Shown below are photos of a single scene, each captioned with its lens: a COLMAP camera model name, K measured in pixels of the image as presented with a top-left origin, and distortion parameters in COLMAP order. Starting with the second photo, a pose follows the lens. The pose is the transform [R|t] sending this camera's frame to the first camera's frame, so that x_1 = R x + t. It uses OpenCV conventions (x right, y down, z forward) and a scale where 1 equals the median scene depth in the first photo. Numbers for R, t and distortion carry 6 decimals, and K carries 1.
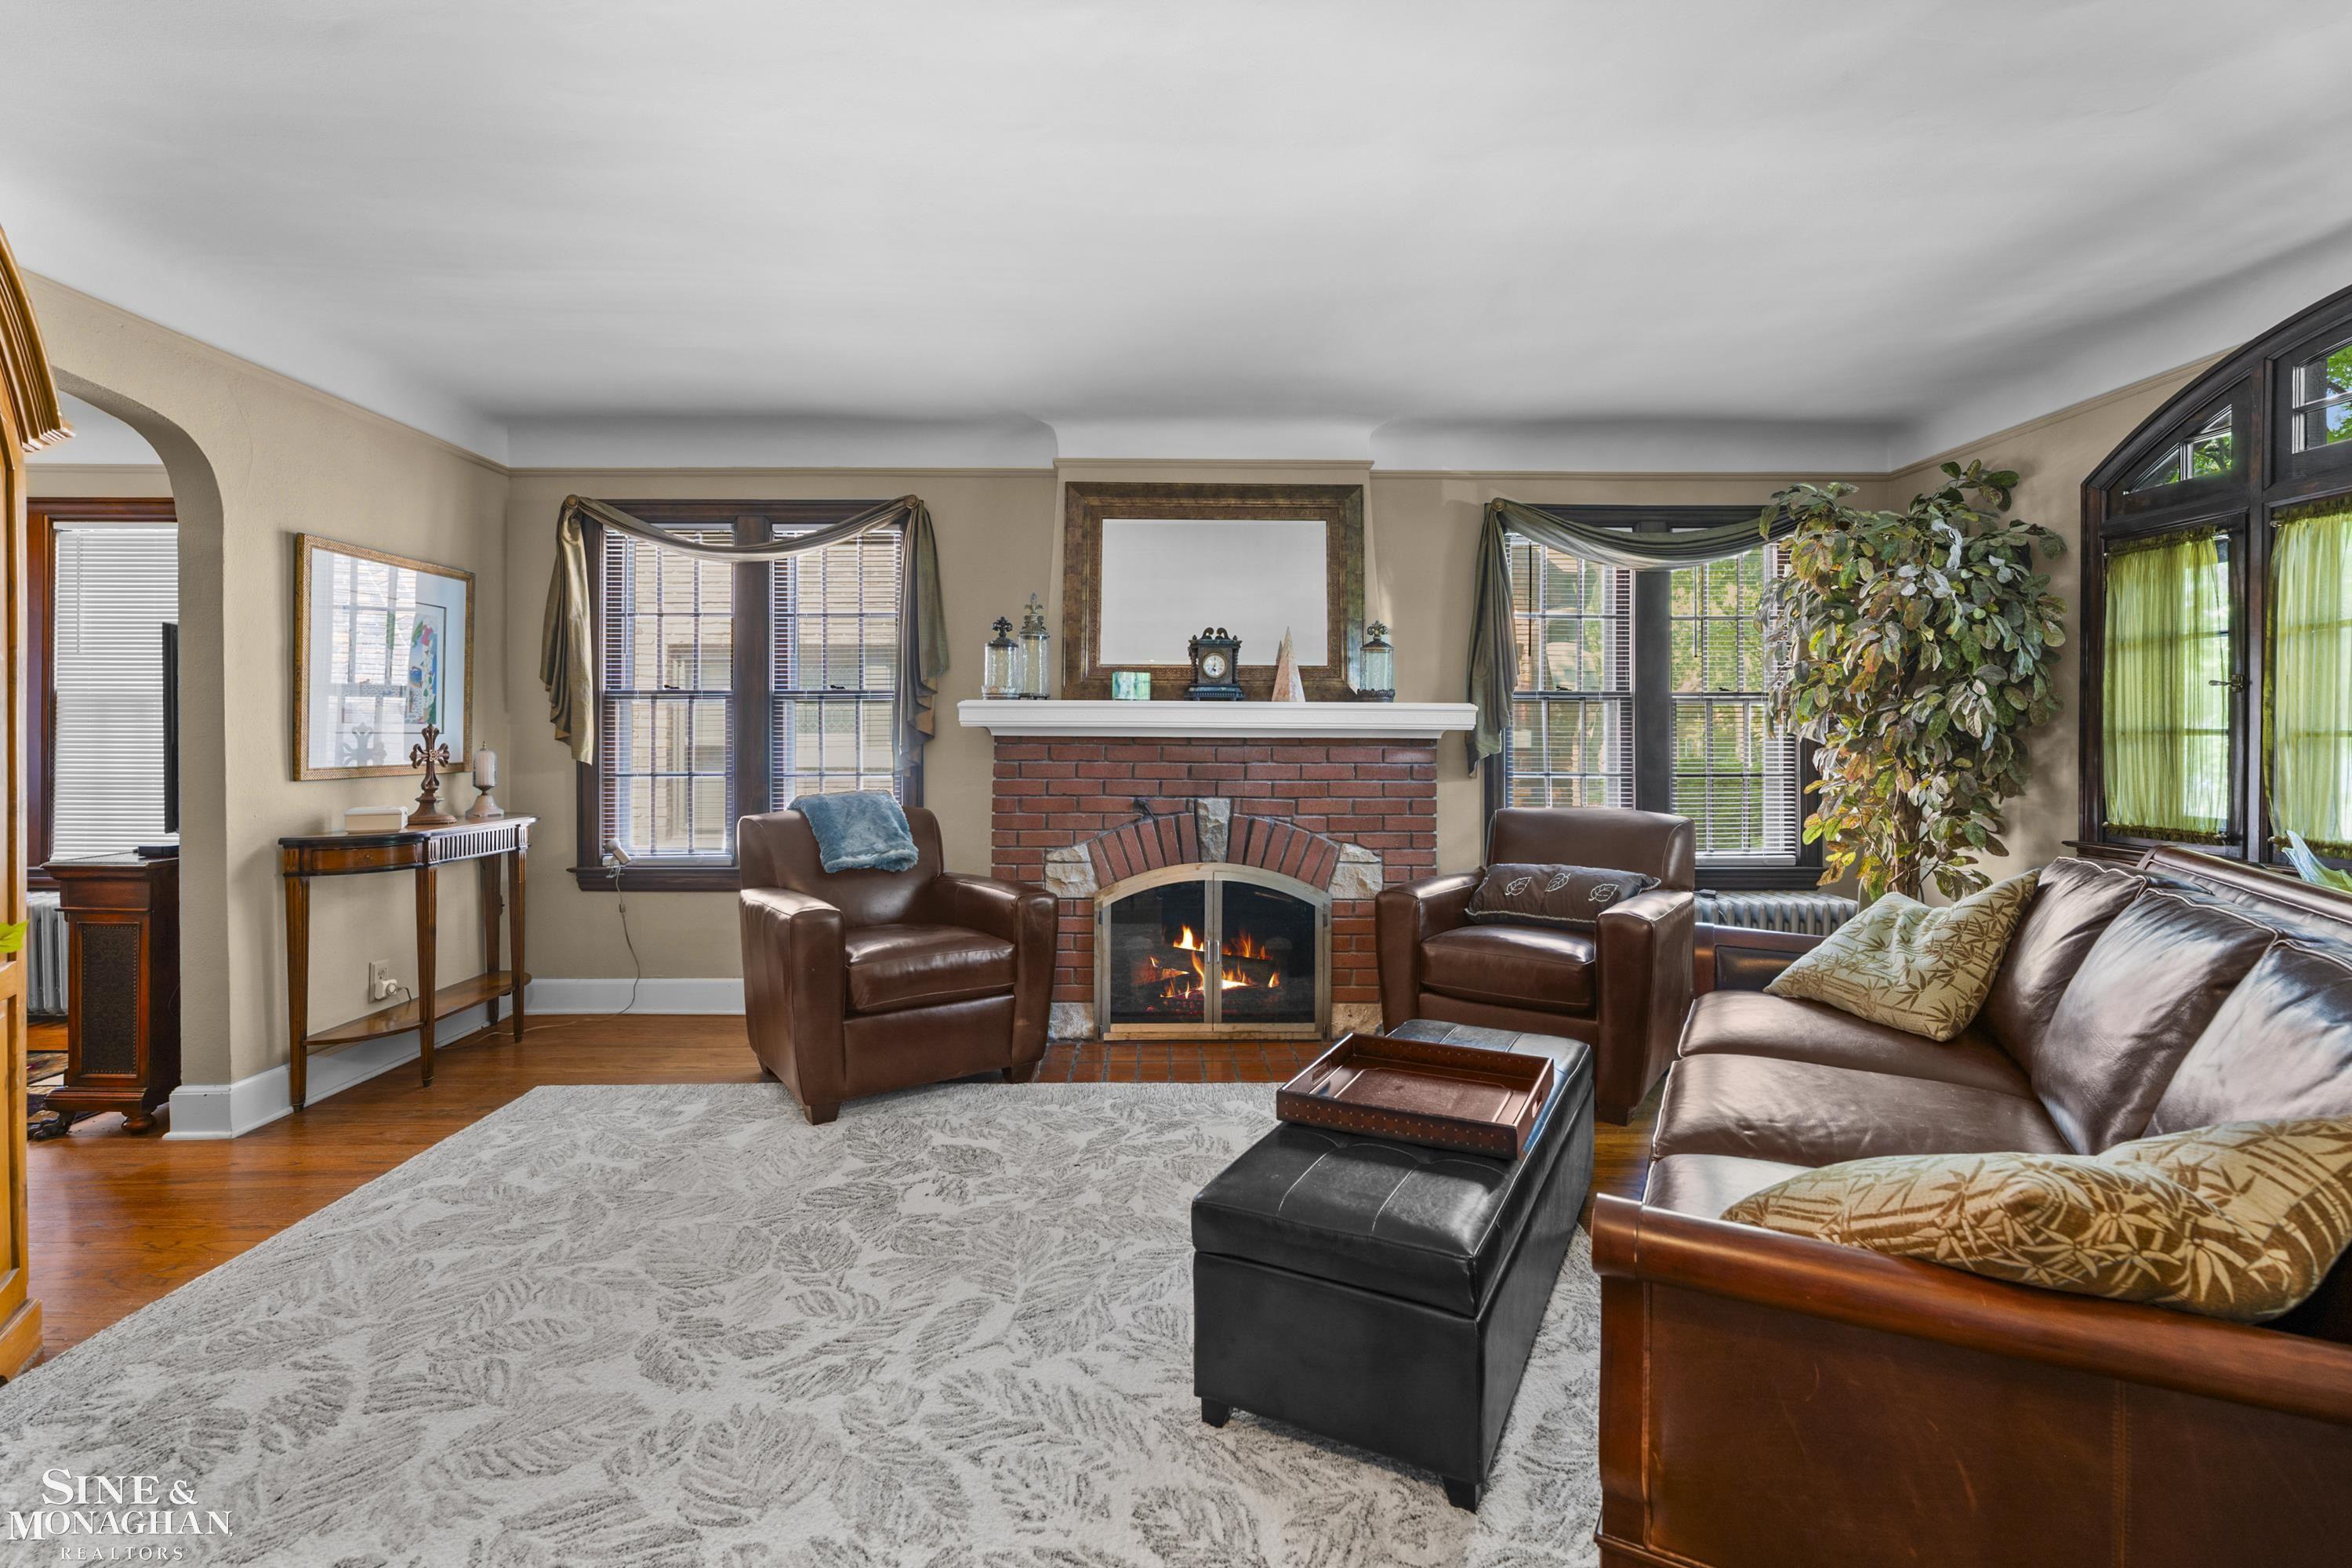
lens RADIAL K [[1065.9, 0, 1177.2], [0, 1065.9, 746.3], [0, 0, 1]] dist [0.000223, 0.000018]
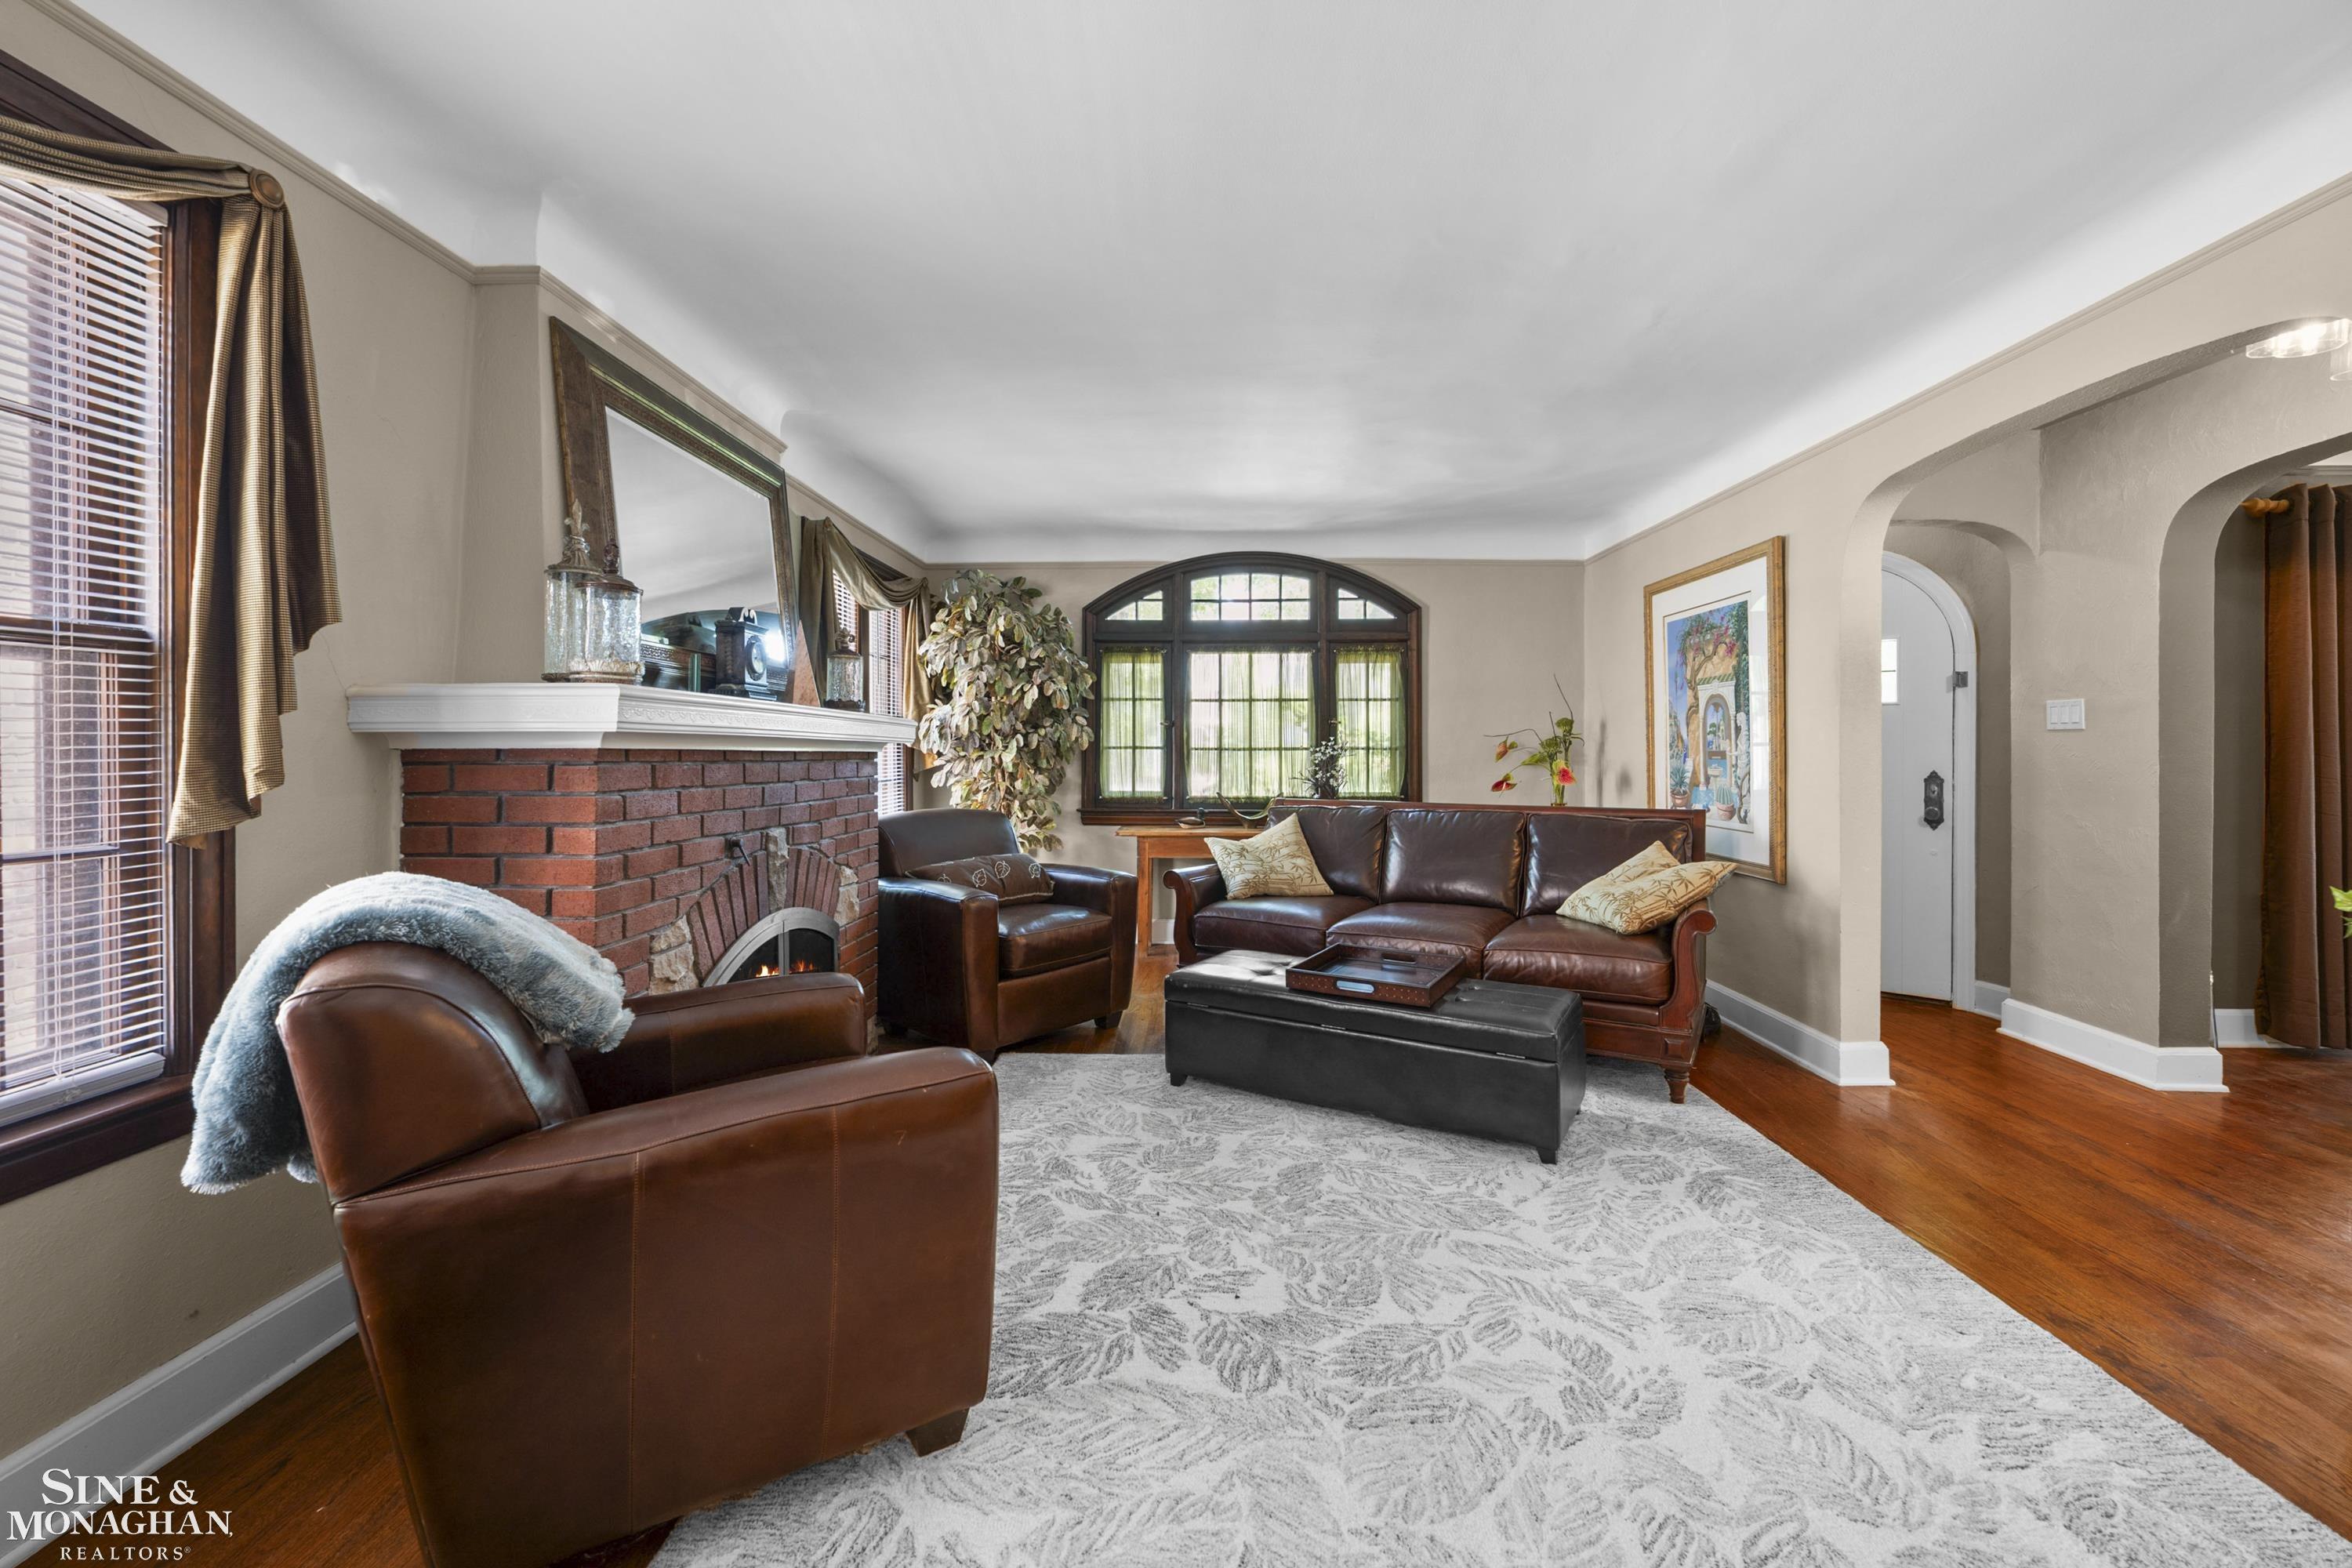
lens RADIAL K [[954.7, 0, 1181.4], [0, 954.7, 750.1], [0, 0, 1]] dist [-0.001130, -0.000131]
pose [[0.037679, 0.000617, 0.999290, -0.855638], [0.005929, 0.999982, -0.000841, -0.008543], [-0.999272, 0.005957, 0.037675, 0.878079]]
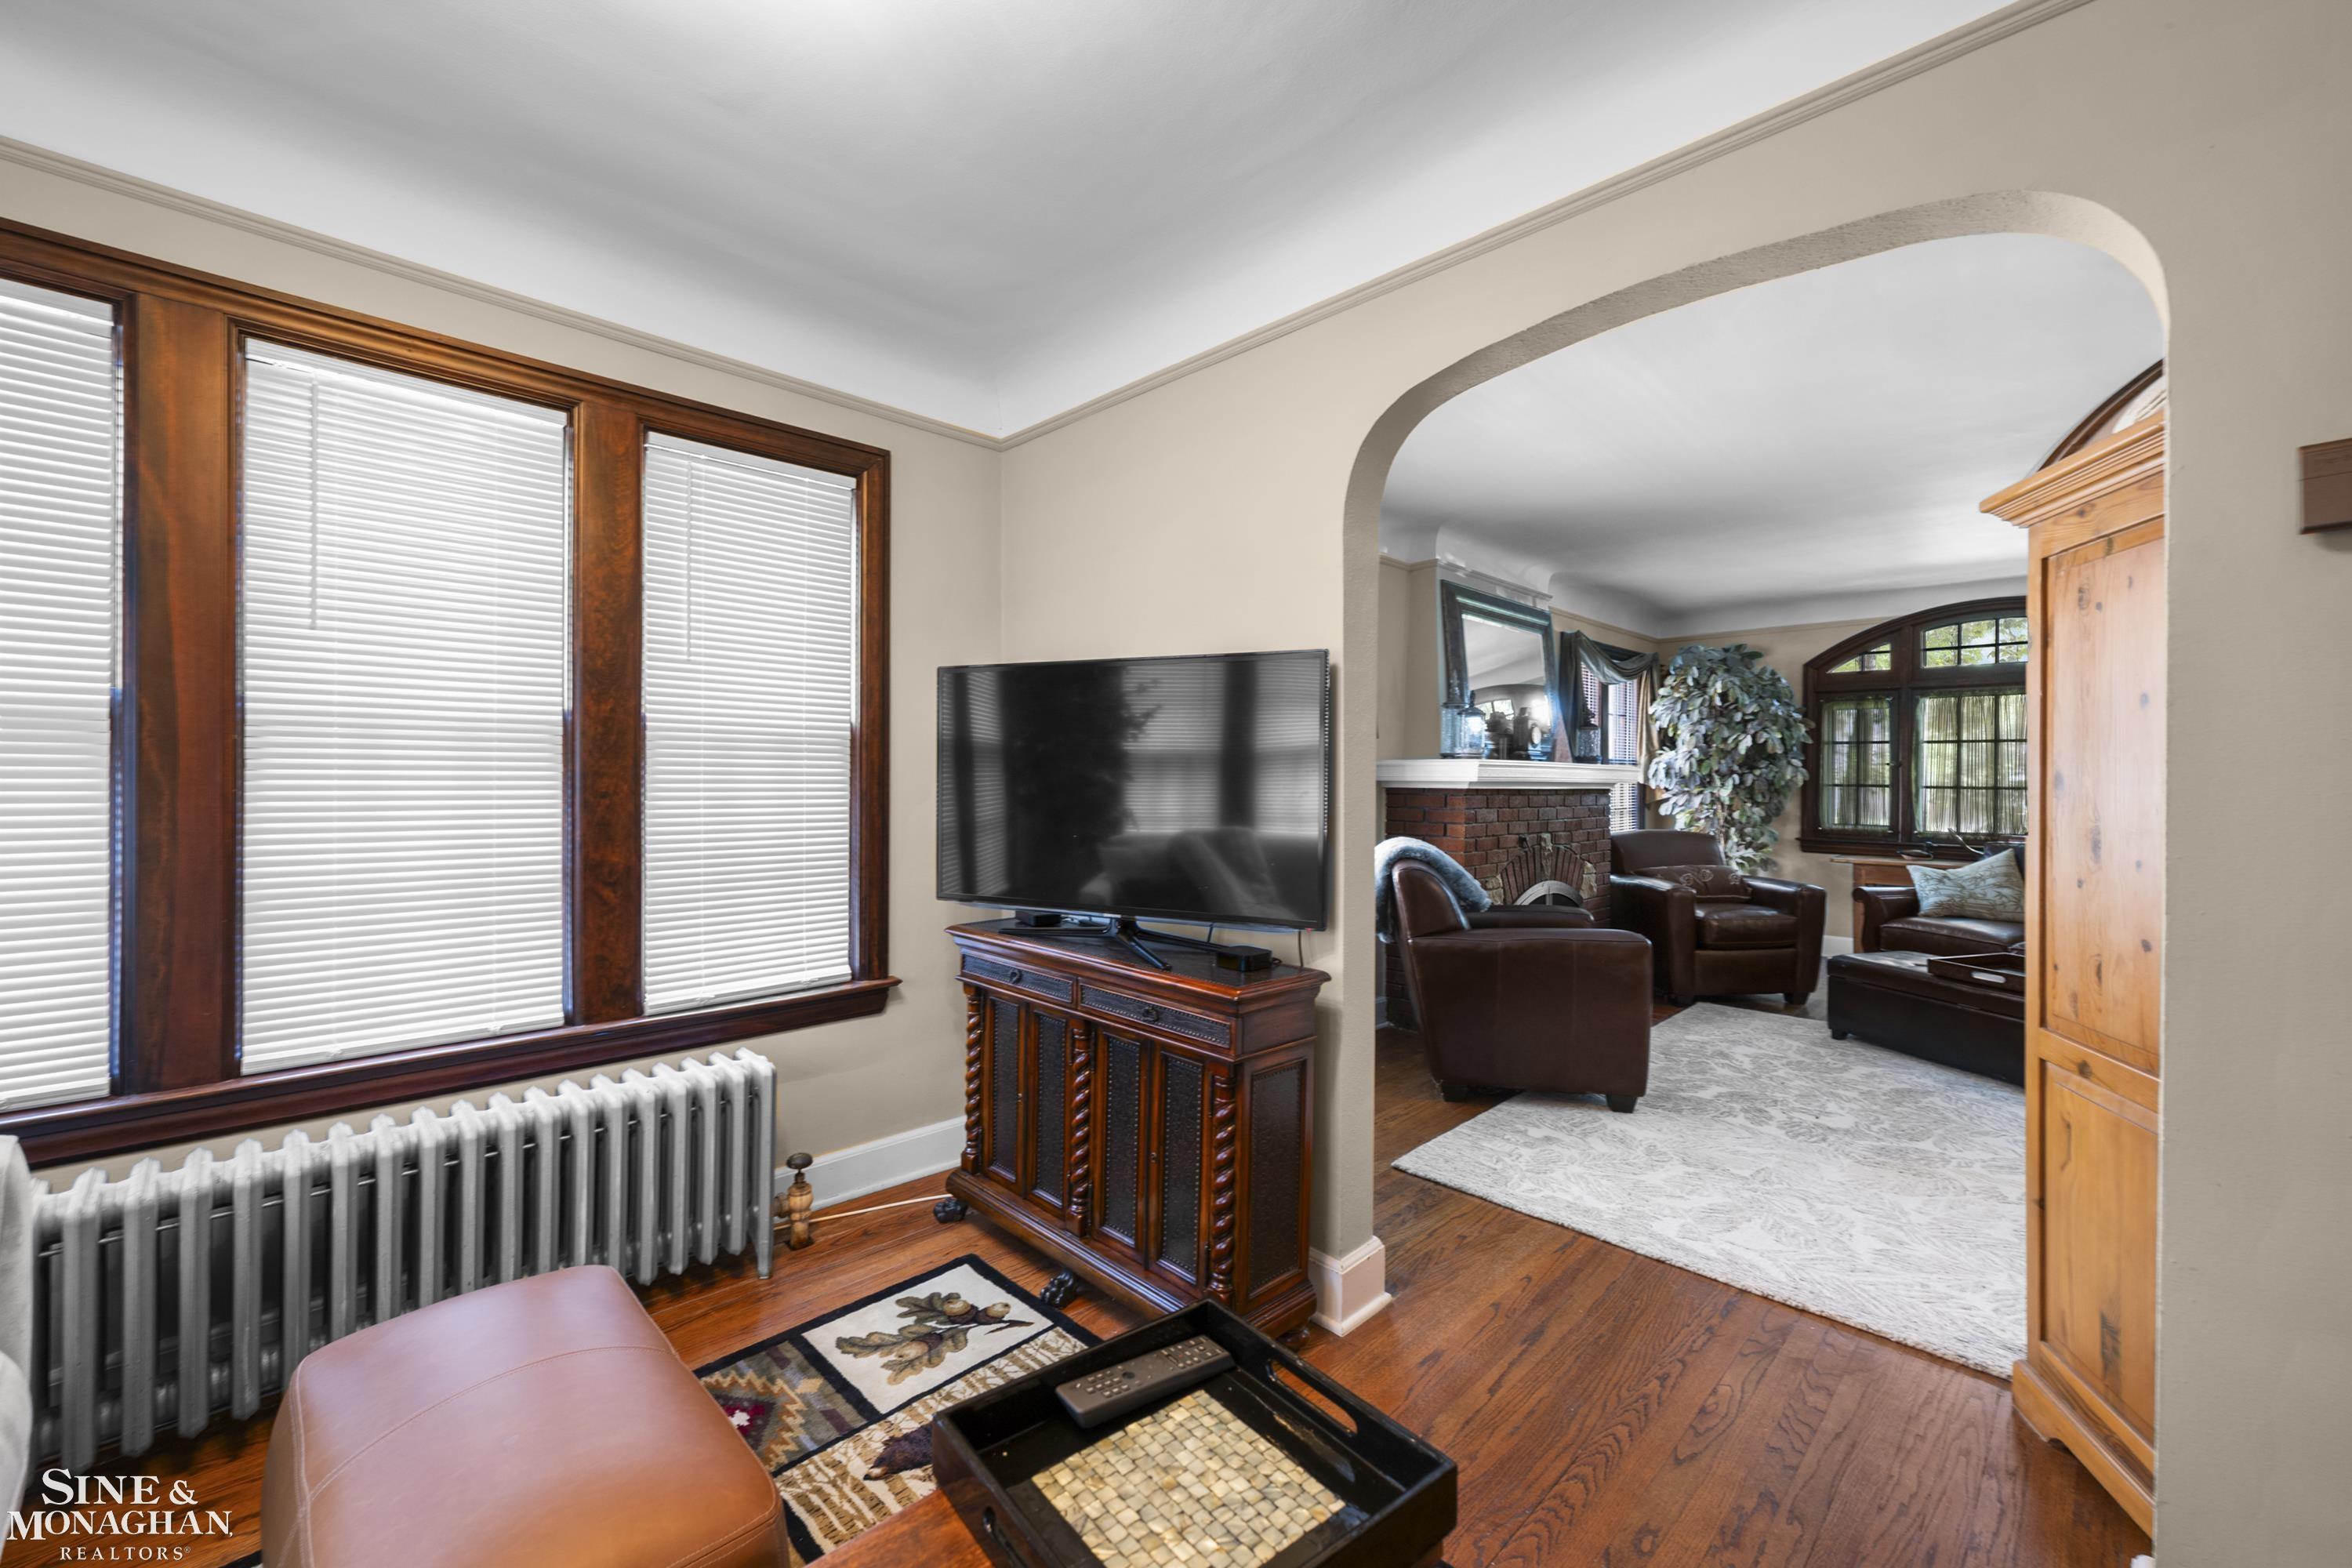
lens RADIAL K [[943.5, 0, 1176.0], [0, 943.5, 784.0], [0, 0, 1]] dist [-0.000702, -0.000216]
pose [[0.717035, -0.001436, 0.697036, -1.492250], [-0.001672, 0.999991, 0.003780, -0.023892], [-0.697035, -0.003876, 0.717026, 0.603556]]
